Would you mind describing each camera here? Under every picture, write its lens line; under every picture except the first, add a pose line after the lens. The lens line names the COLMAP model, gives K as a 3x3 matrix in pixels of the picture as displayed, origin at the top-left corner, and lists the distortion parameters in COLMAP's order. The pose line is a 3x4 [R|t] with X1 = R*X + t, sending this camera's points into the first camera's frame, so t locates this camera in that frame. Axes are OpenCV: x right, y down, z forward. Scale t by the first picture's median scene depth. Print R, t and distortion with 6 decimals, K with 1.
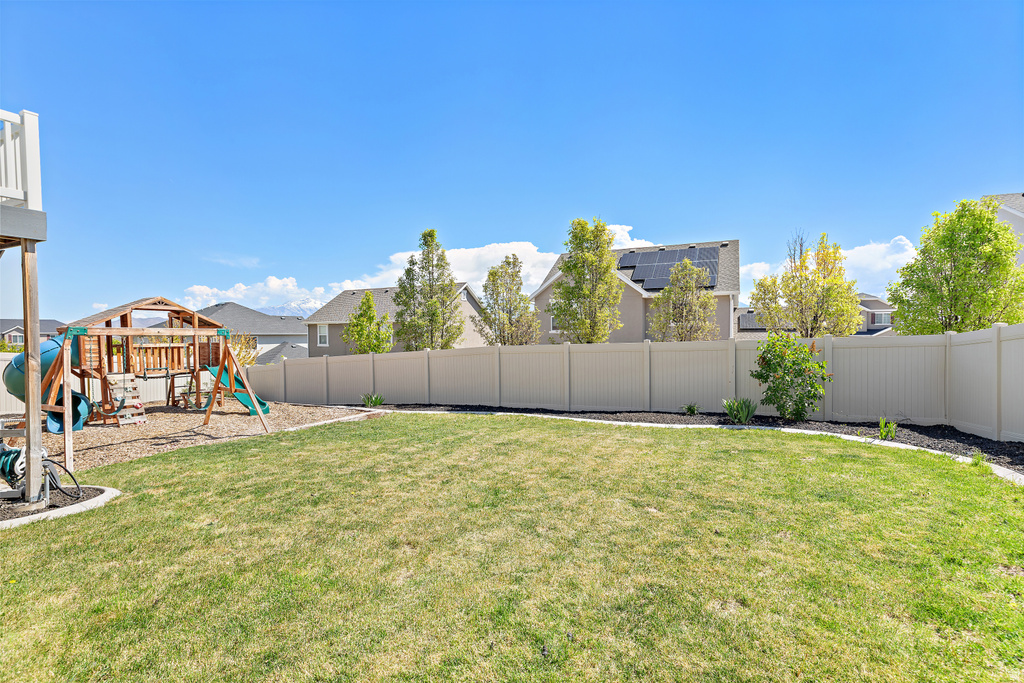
lens RADIAL K [[457.8, 0, 512.0], [0, 457.8, 341.5], [0, 0, 1]] dist [-0.000655, -0.000520]
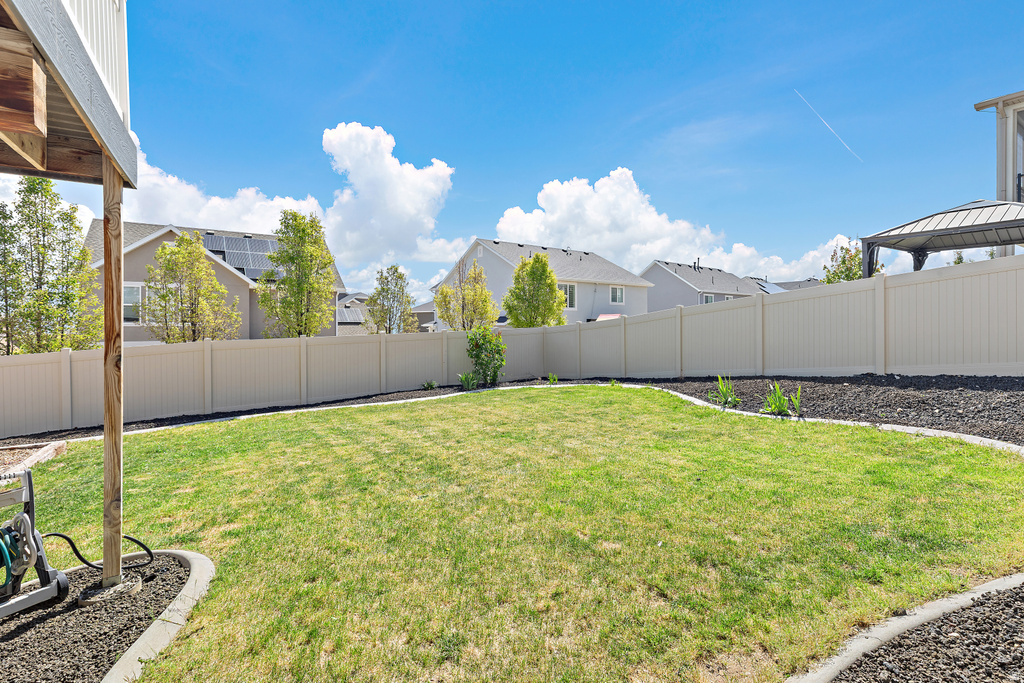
lens RADIAL K [[462.3, 0, 515.6], [0, 462.3, 327.3], [0, 0, 1]] dist [-0.002426, -0.000557]
pose [[0.551772, 0.006544, 0.833969, -0.311670], [0.009500, 0.999855, -0.014131, 0.003349], [-0.833941, 0.015720, 0.551630, 0.045786]]
